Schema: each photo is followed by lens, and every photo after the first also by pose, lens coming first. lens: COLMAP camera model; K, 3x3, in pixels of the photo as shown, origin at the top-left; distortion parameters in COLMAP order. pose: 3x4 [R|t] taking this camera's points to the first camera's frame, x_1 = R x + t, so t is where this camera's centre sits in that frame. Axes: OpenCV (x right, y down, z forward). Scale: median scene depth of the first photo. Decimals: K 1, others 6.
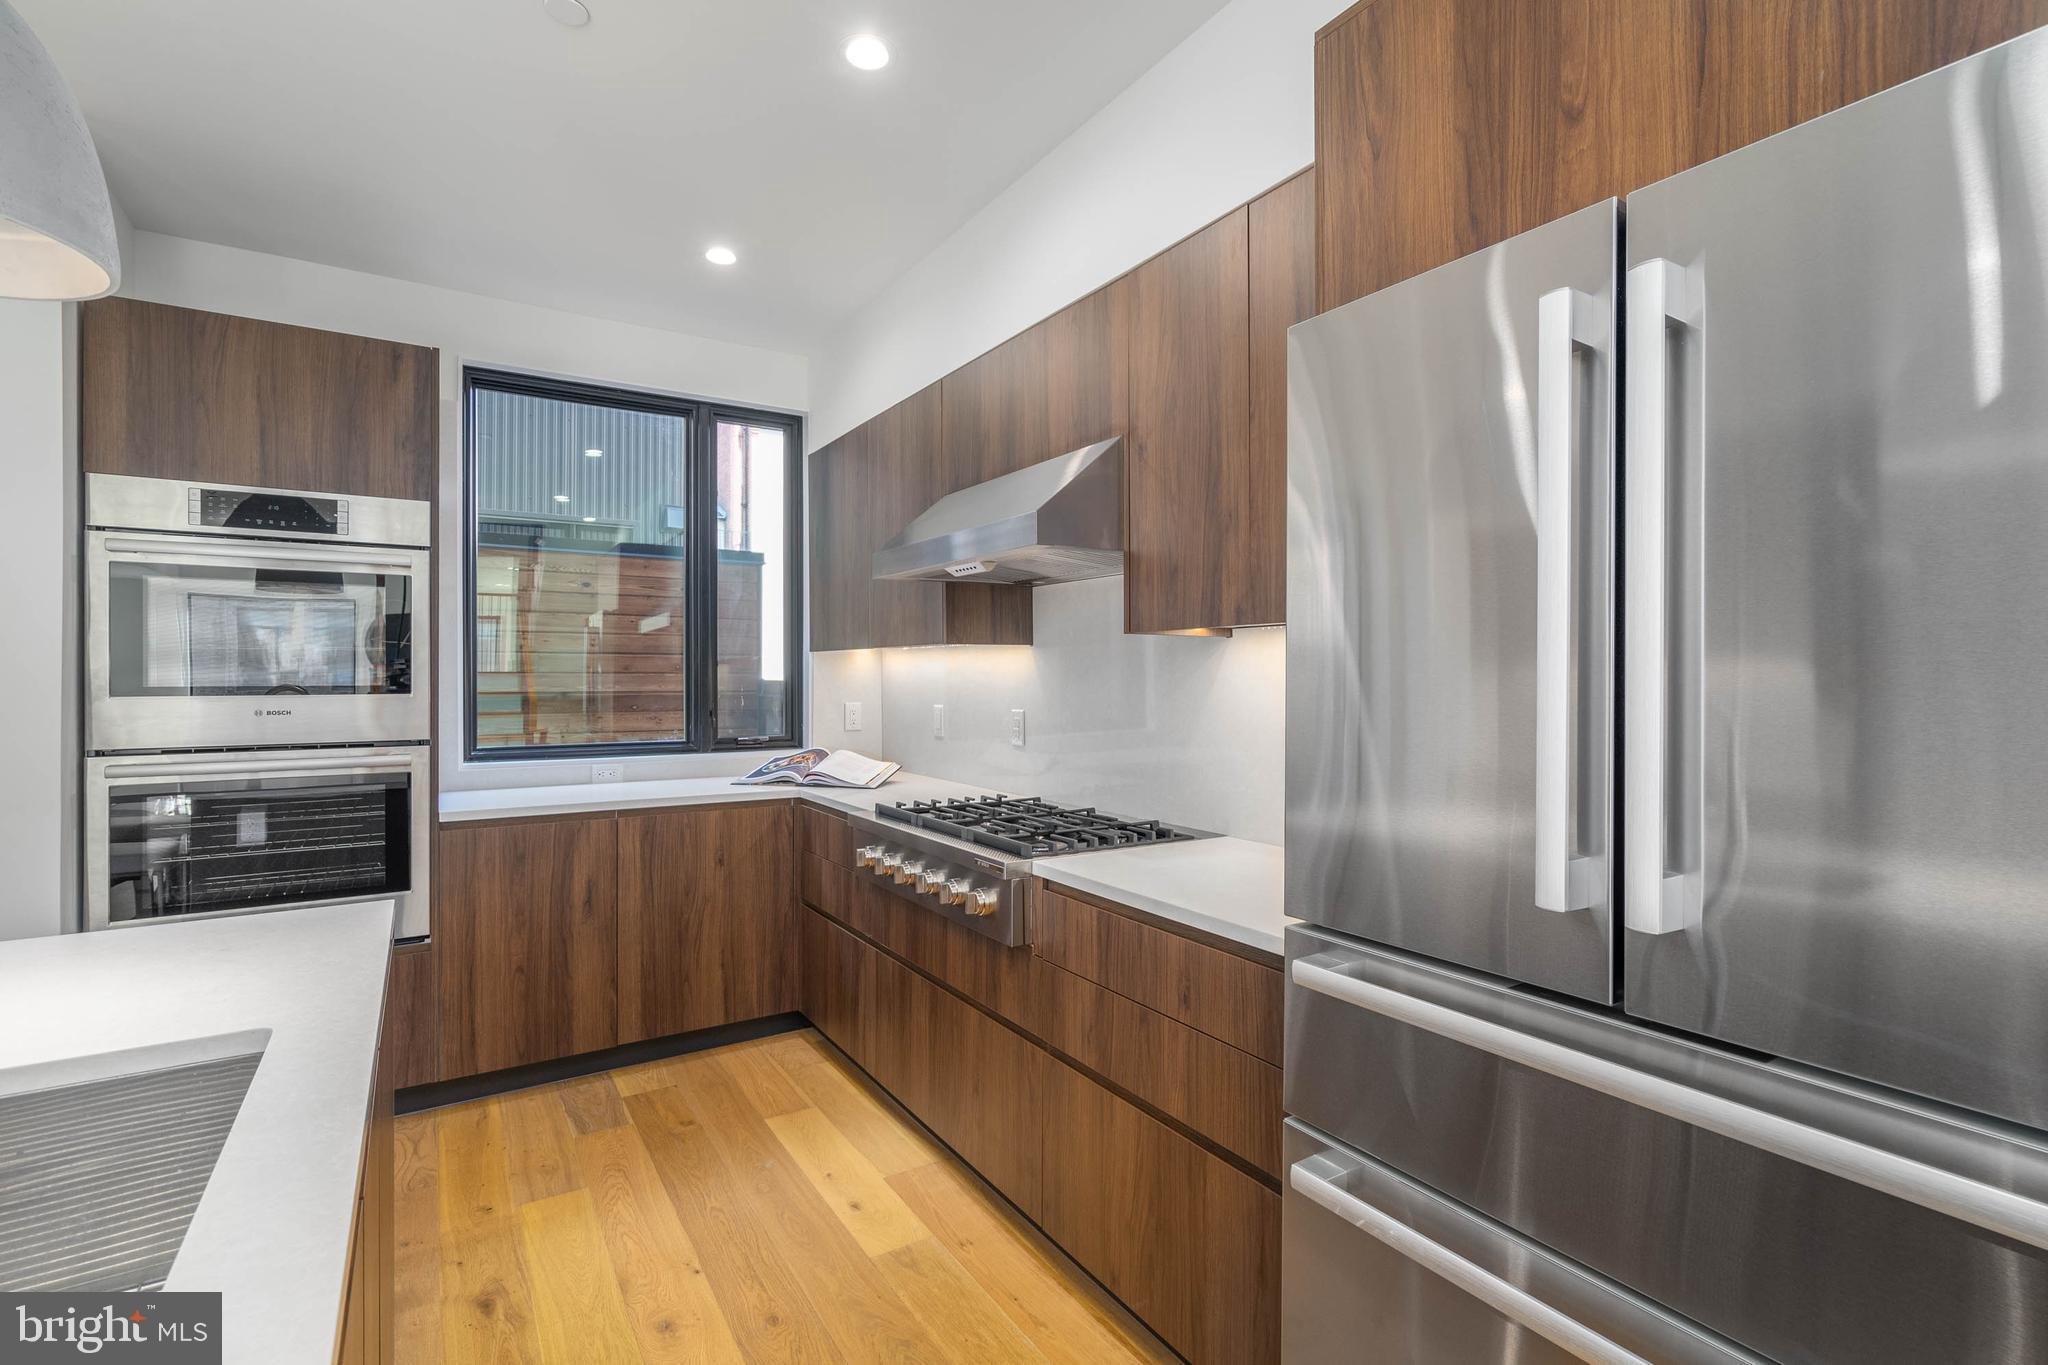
lens RADIAL K [[931.9, 0, 1020.7], [0, 931.9, 676.5], [0, 0, 1]] dist [-0.006422, 0.004886]
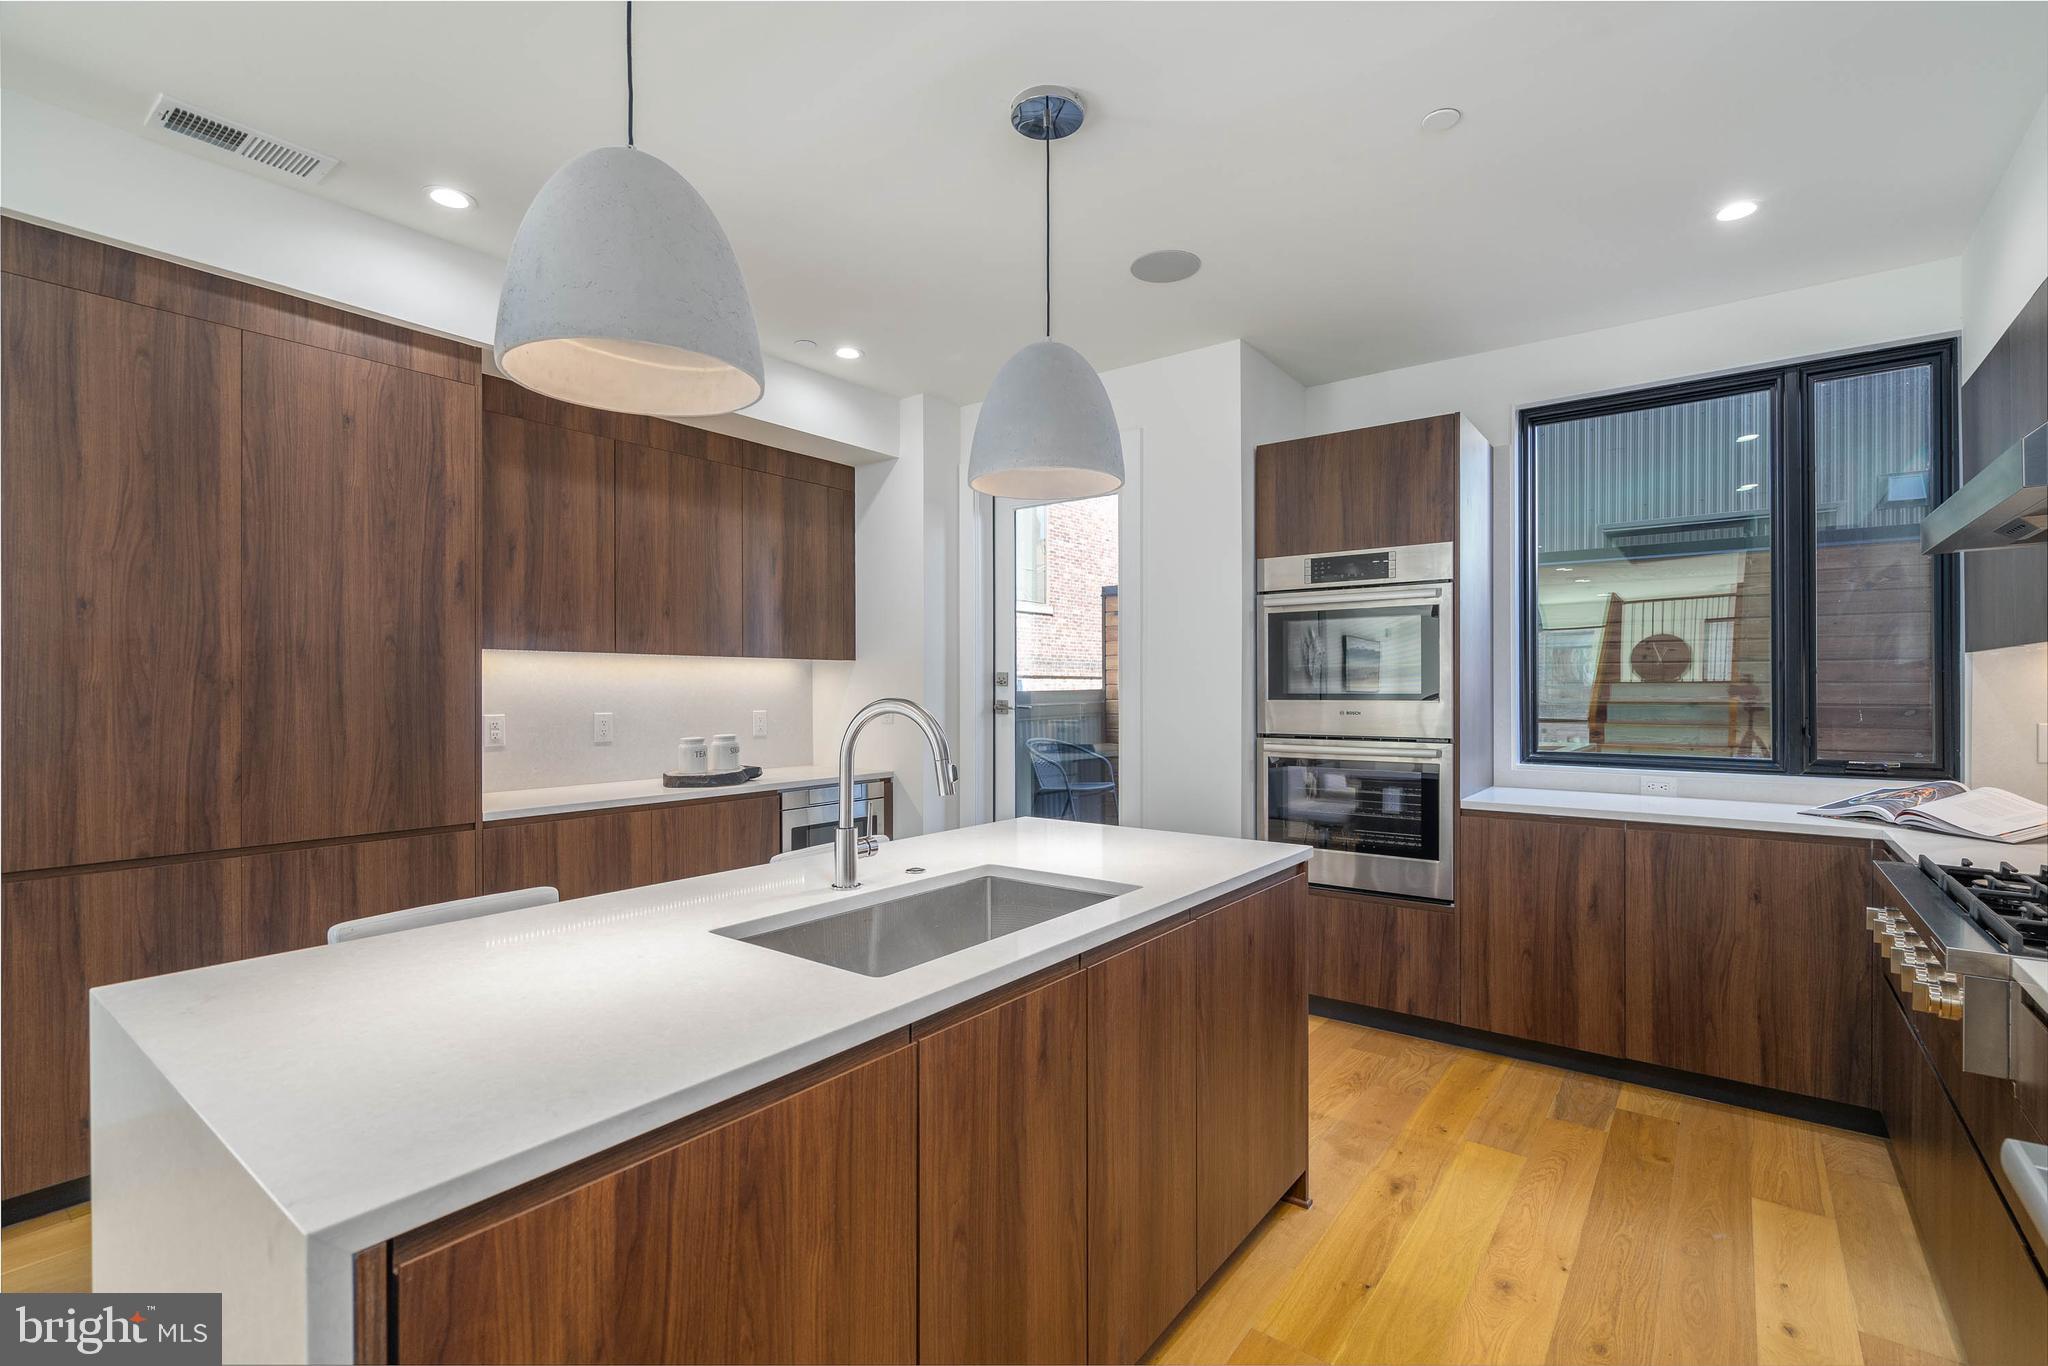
lens RADIAL K [[931.9, 0, 1042.9], [0, 931.9, 685.2], [0, 0, 1]] dist [-0.006422, 0.004886]
pose [[0.350120, -0.000846, -0.936704, 0.293619], [0.002461, 0.999997, 0.000017, -0.003024], [0.936702, -0.002311, 0.350121, 0.075662]]
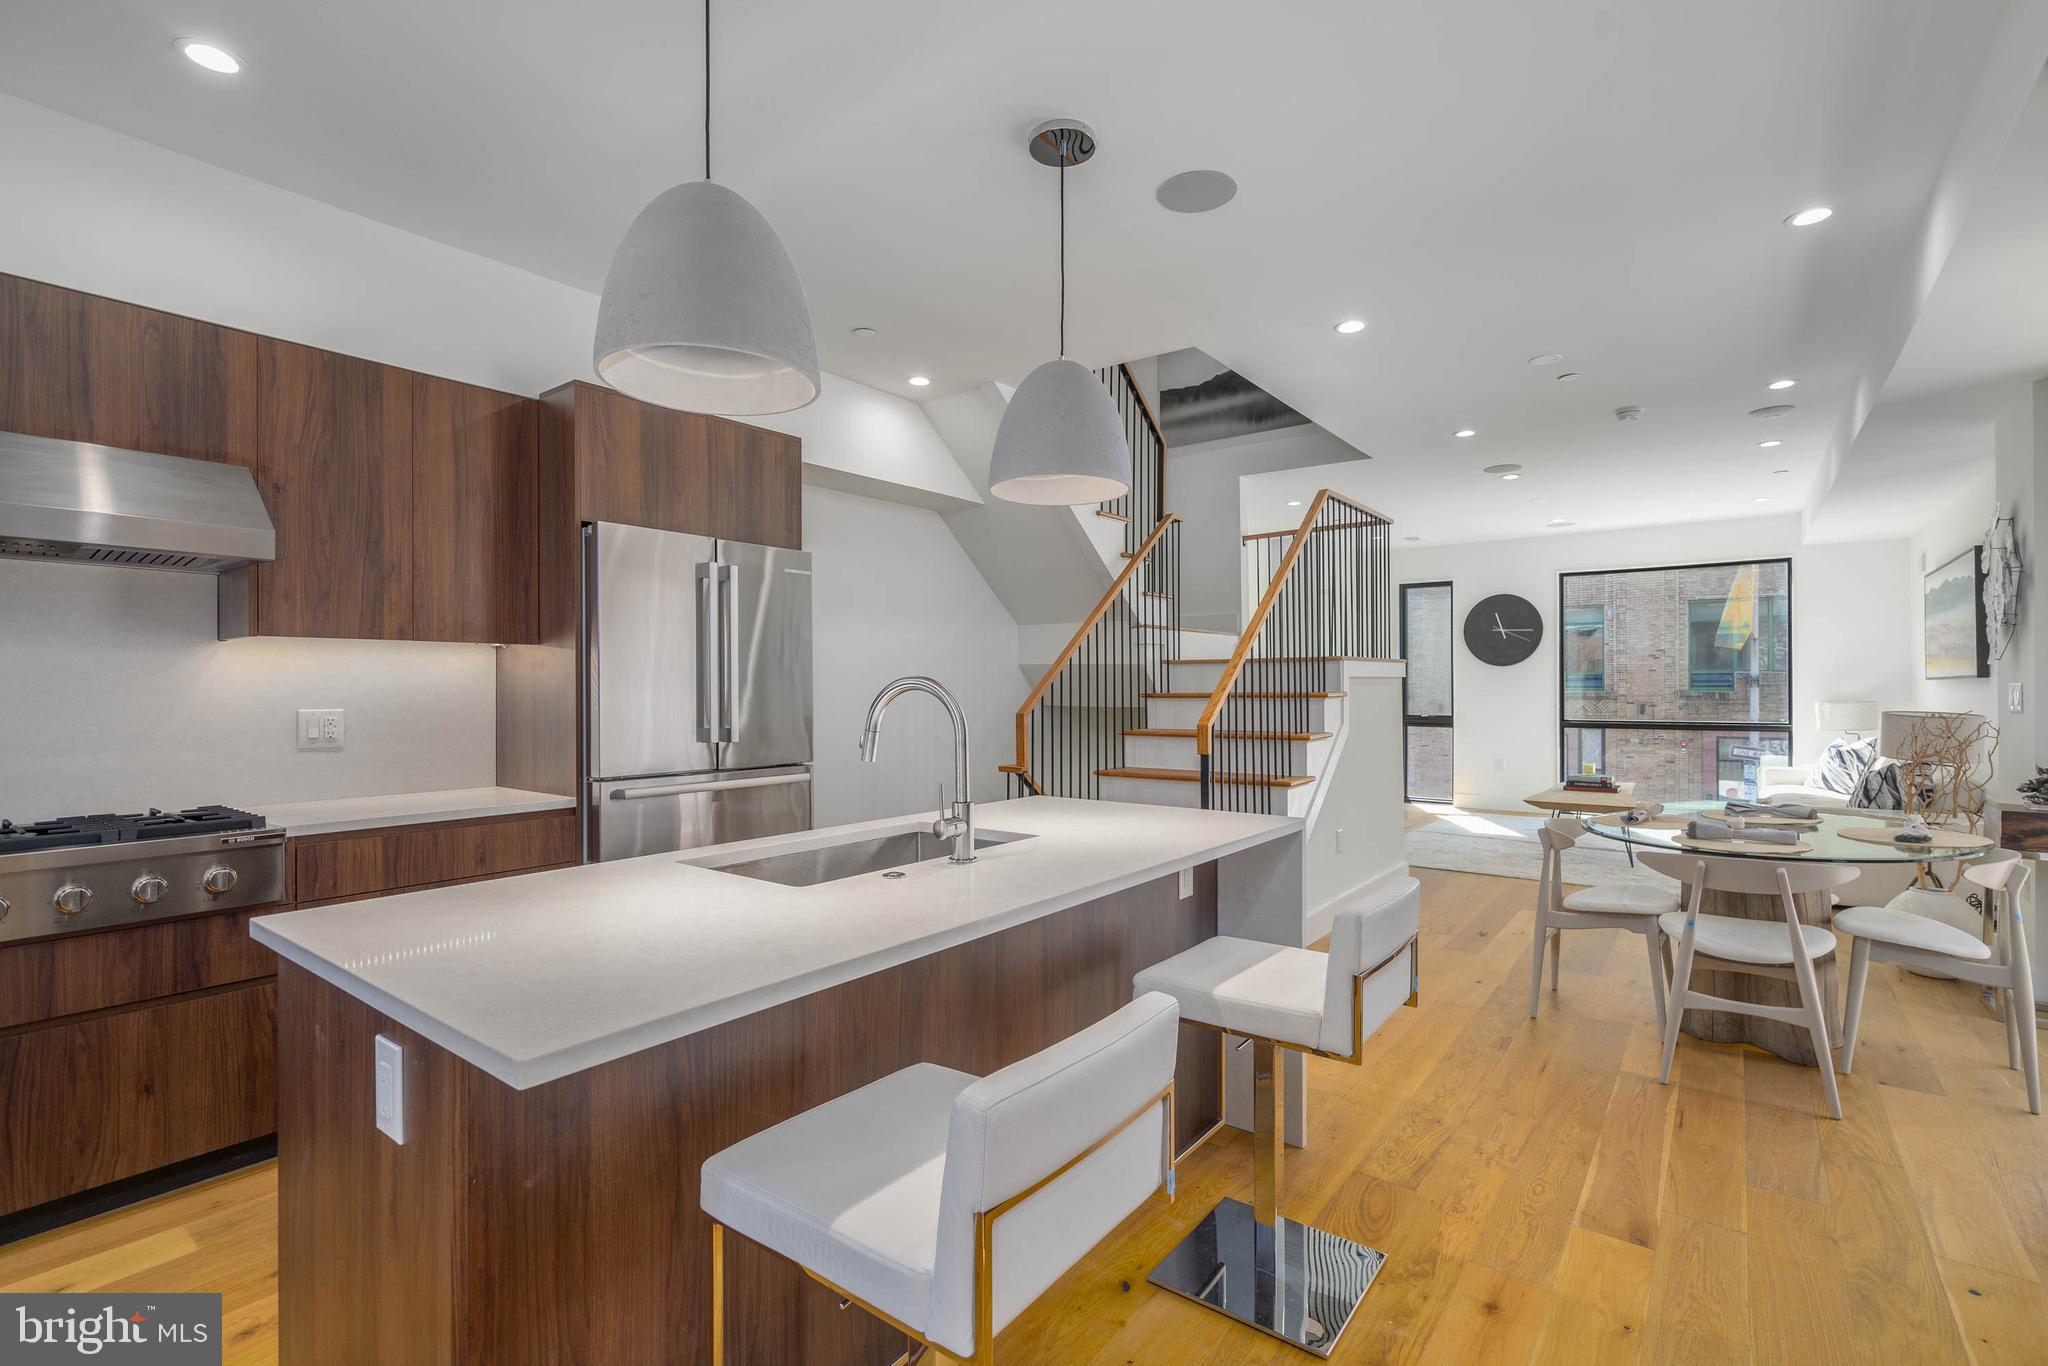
lens RADIAL K [[931.9, 0, 1045.3], [0, 931.9, 686.1], [0, 0, 1]] dist [-0.006422, 0.004886]
pose [[-0.361445, 0.006648, 0.932370, -1.010394], [0.005926, 0.999971, -0.004833, 0.021255], [-0.932375, 0.003779, -0.361474, 0.364906]]
